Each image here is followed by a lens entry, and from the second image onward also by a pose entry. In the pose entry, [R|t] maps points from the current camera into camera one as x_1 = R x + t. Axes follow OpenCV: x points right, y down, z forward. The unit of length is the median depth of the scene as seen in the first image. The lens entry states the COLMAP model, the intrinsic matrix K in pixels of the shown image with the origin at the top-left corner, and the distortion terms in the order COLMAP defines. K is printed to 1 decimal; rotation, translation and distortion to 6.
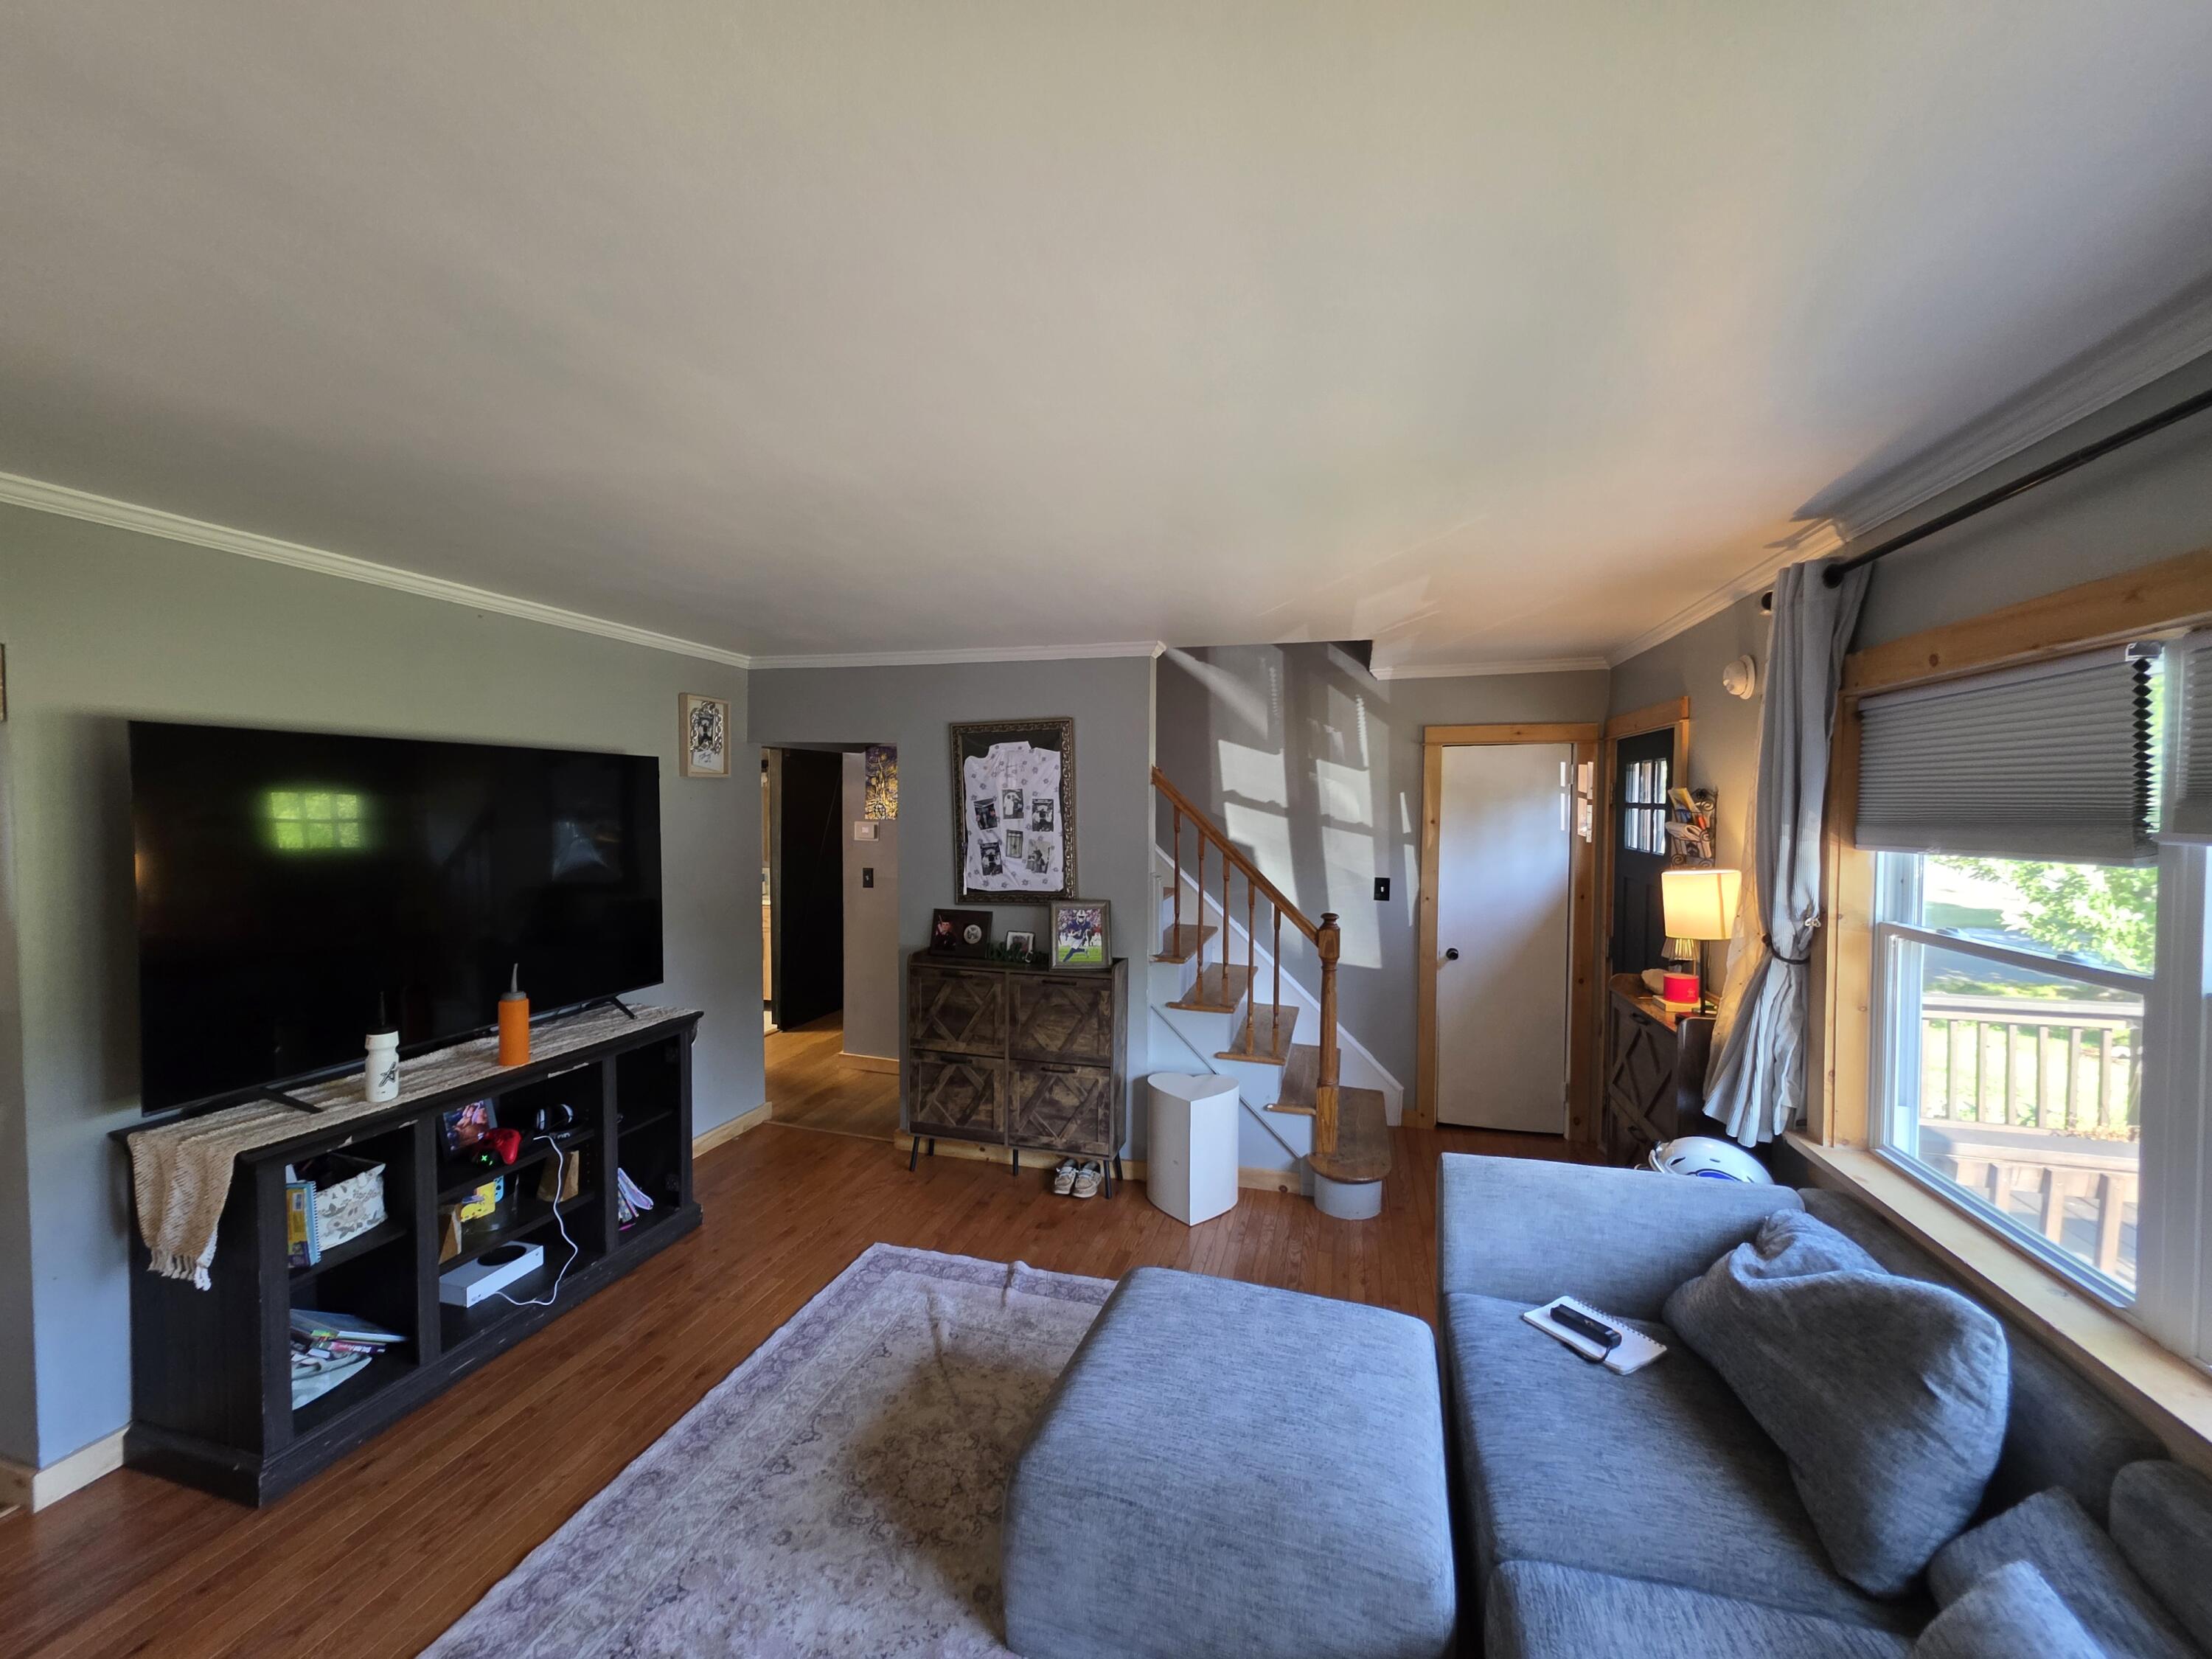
lens RADIAL K [[883.2, 0, 1099.2], [0, 883.2, 828.4], [0, 0, 1]] dist [0.001800, 0.000254]
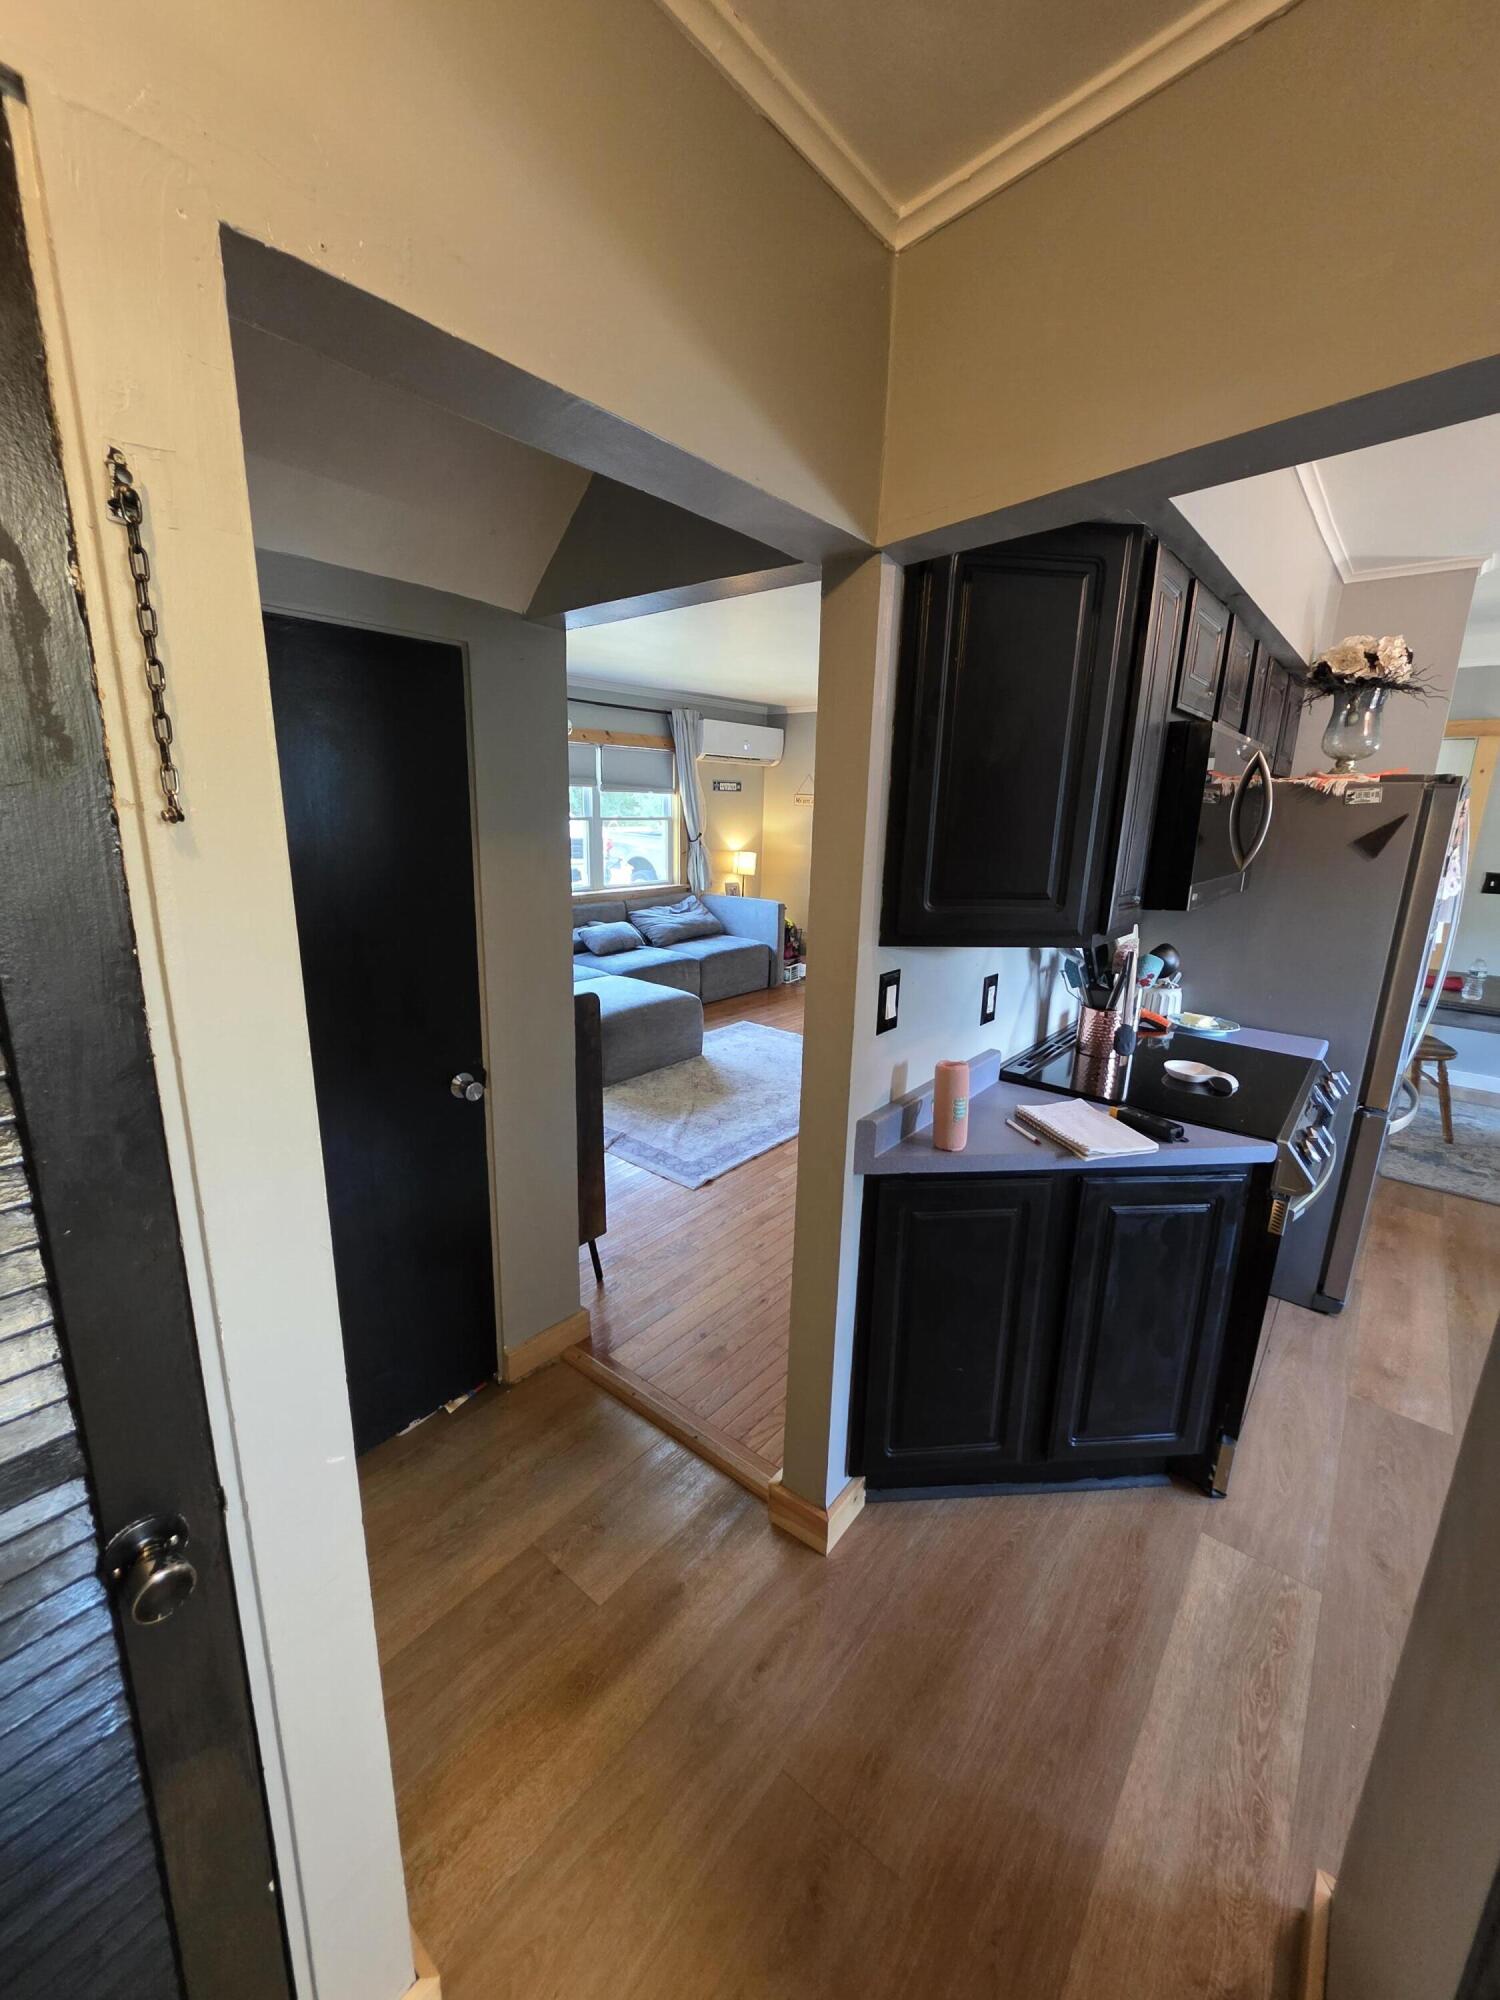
lens RADIAL K [[798.6, 0, 753.6], [0, 798.6, 1005.2], [0, 0, 1]] dist [0.001800, 0.000254]
pose [[-0.920376, -0.122315, 0.371412, -0.573355], [-0.014050, 0.959550, 0.281188, -0.022673], [-0.390782, 0.253581, -0.884865, 1.551741]]
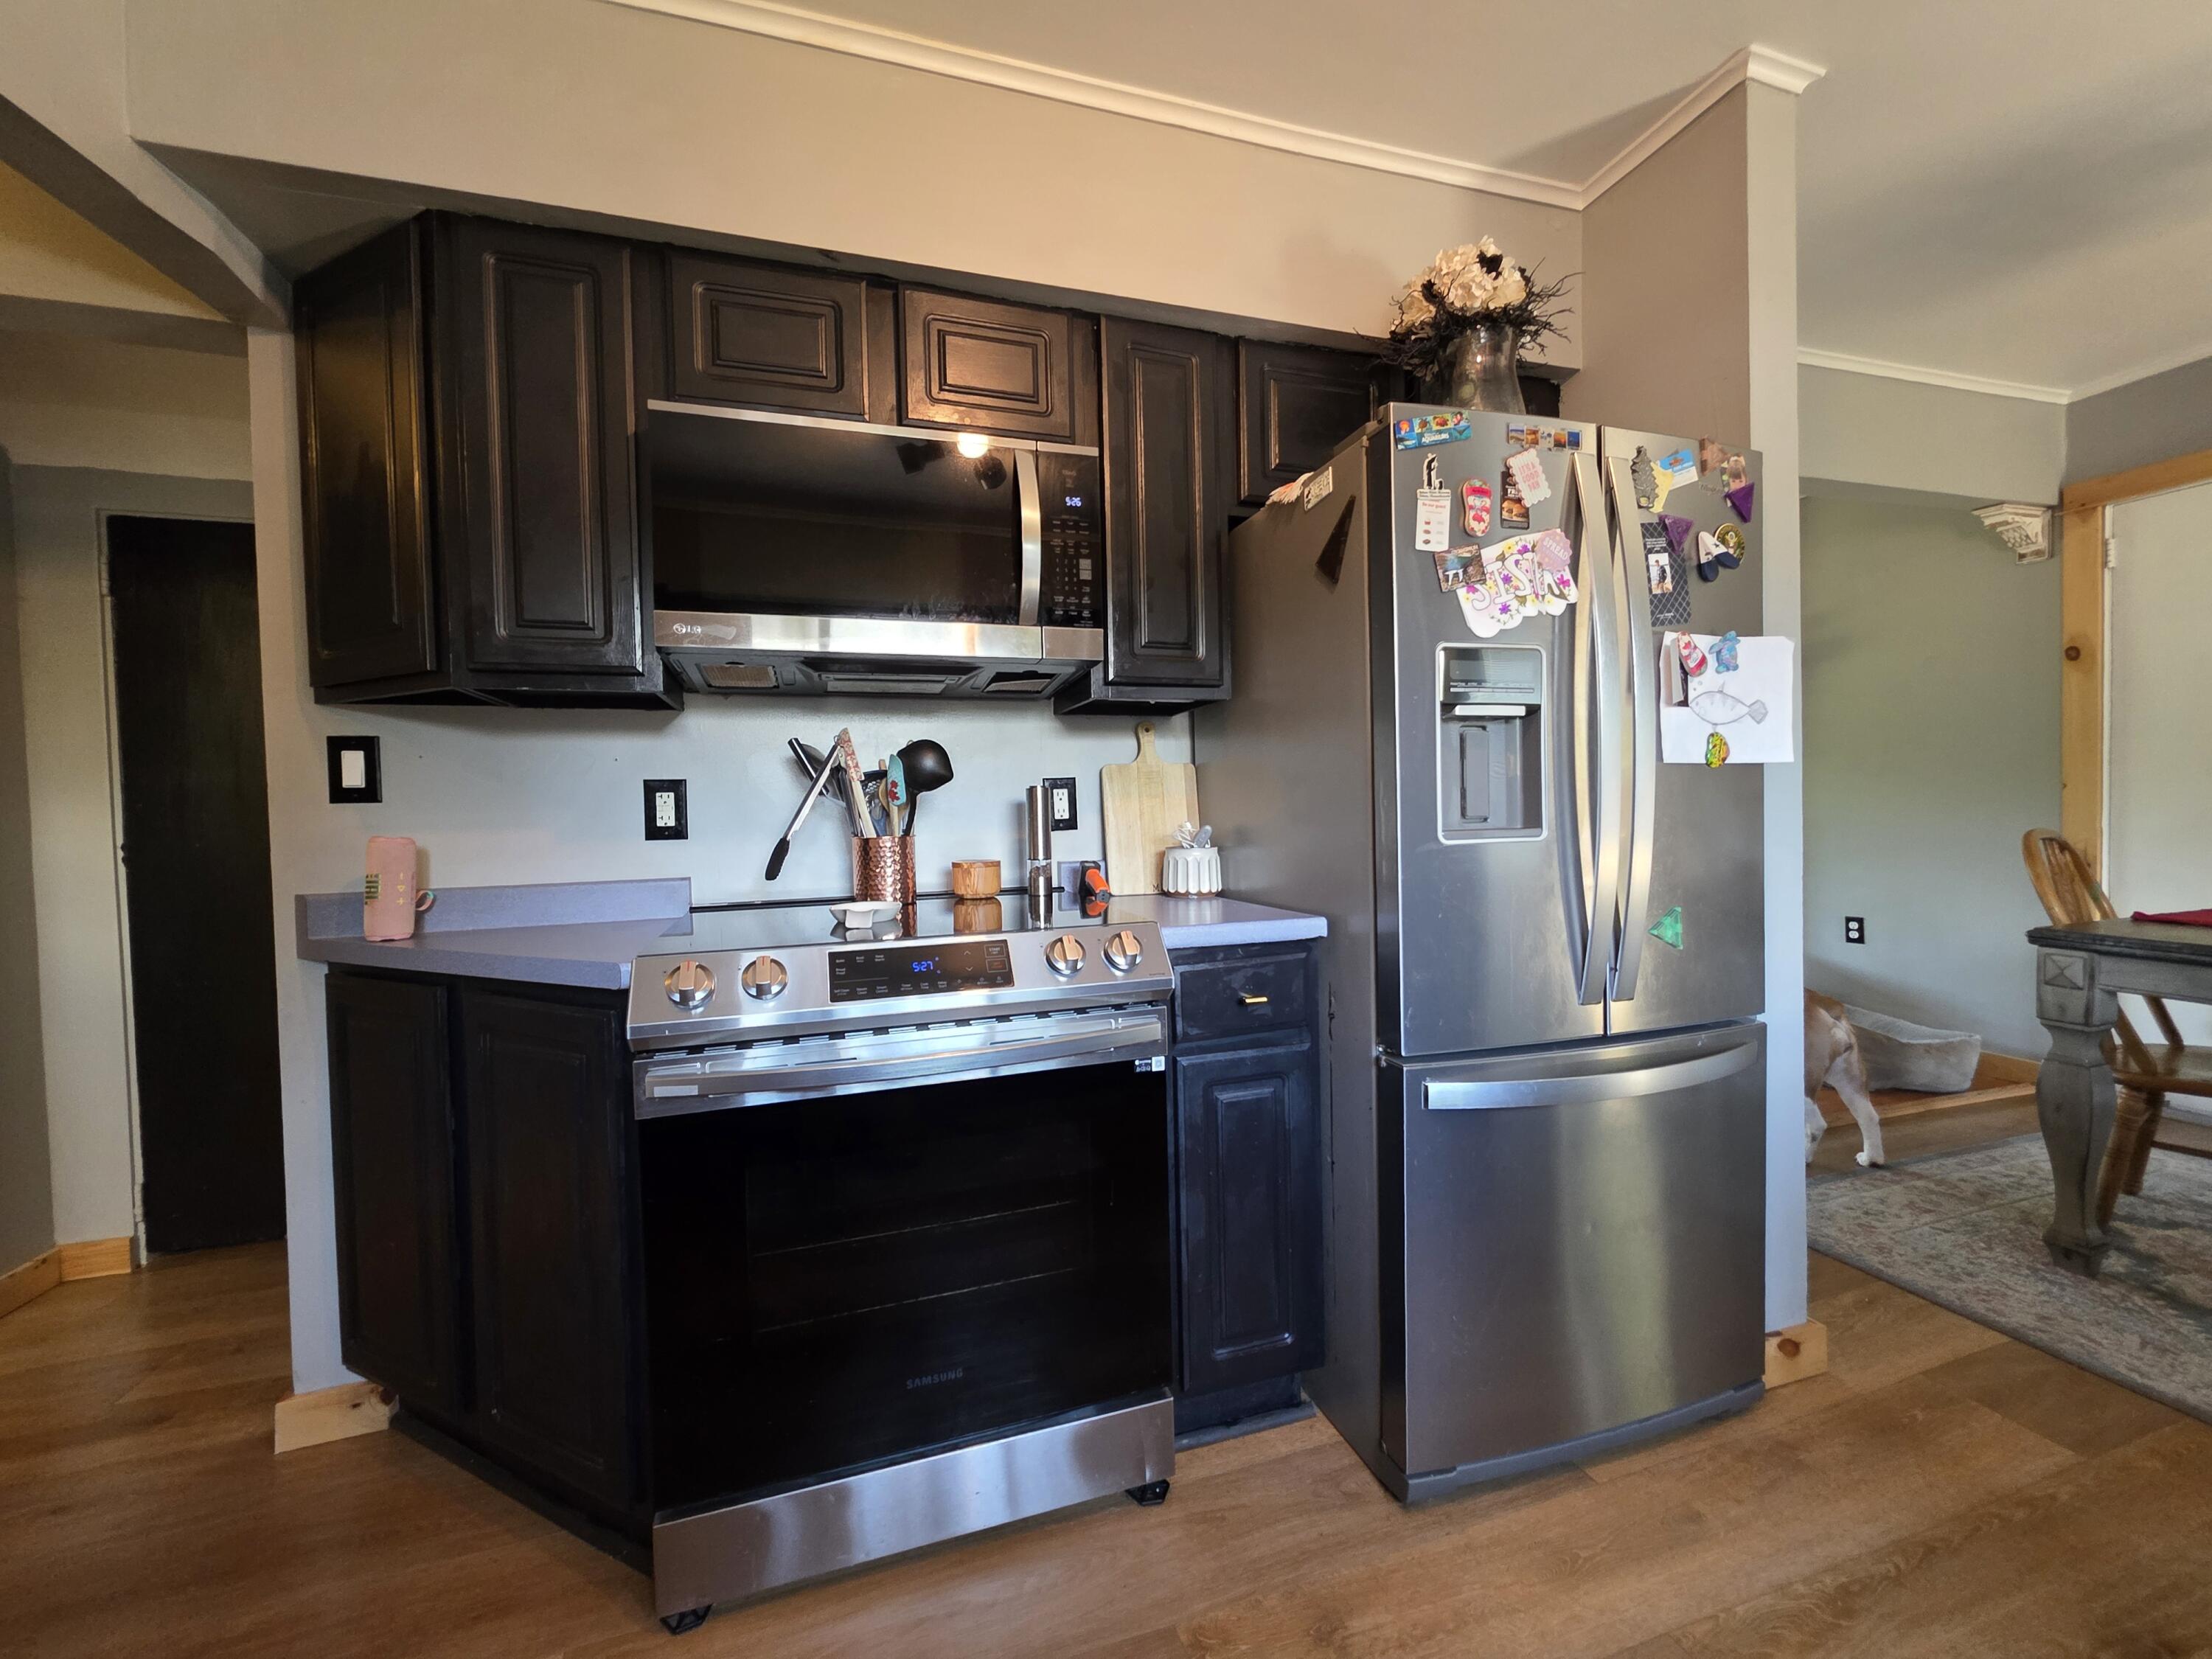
lens RADIAL K [[883.2, 0, 1099.2], [0, 883.2, 828.4], [0, 0, 1]] dist [0.001800, 0.000254]
pose [[-0.566022, -0.009840, 0.824331, -1.020126], [0.053018, 0.997424, 0.048310, 0.114436], [-0.822684, 0.071049, -0.564042, 1.115263]]
